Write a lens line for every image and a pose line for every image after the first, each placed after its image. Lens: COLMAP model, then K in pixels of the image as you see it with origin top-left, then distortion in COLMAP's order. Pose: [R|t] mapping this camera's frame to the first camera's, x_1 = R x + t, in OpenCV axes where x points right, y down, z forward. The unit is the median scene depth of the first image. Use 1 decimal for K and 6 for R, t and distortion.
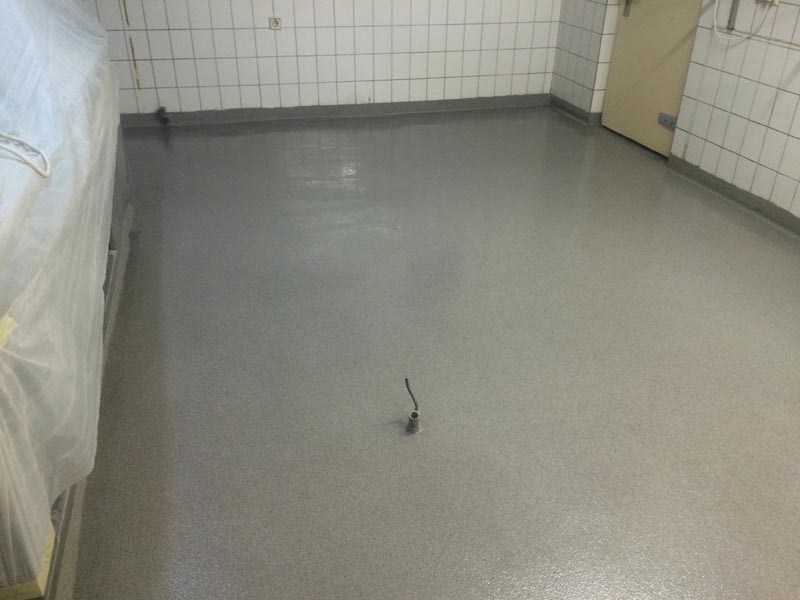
lens RADIAL K [[684.9, 0, 400.0], [0, 684.9, 300.0], [0, 0, 1]] dist [0.089401, -0.127536]
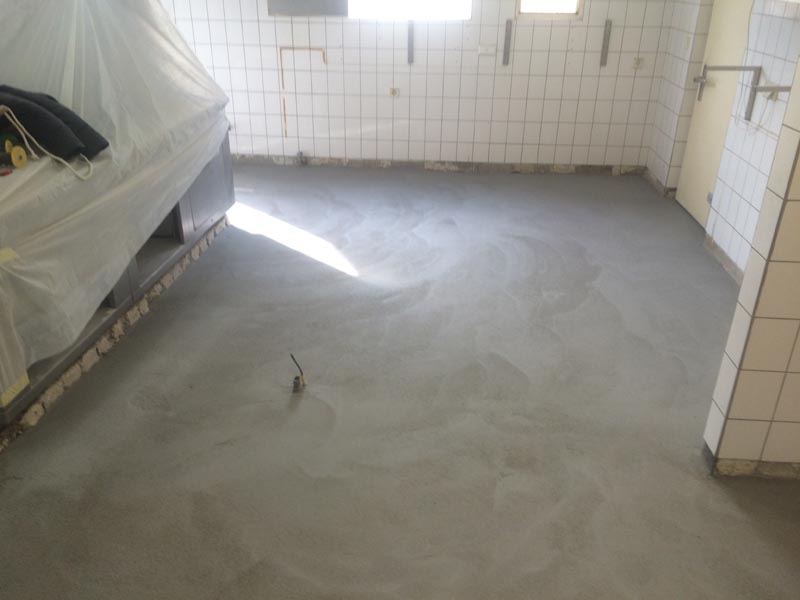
lens RADIAL K [[680.9, 0, 400.0], [0, 680.9, 300.0], [0, 0, 1]] dist [0.094864, -0.131622]
pose [[0.935629, 0.144299, -0.322142, 0.288657], [-0.167475, 0.984836, -0.045269, 0.017765], [0.310725, 0.096306, 0.945608, -0.117175]]
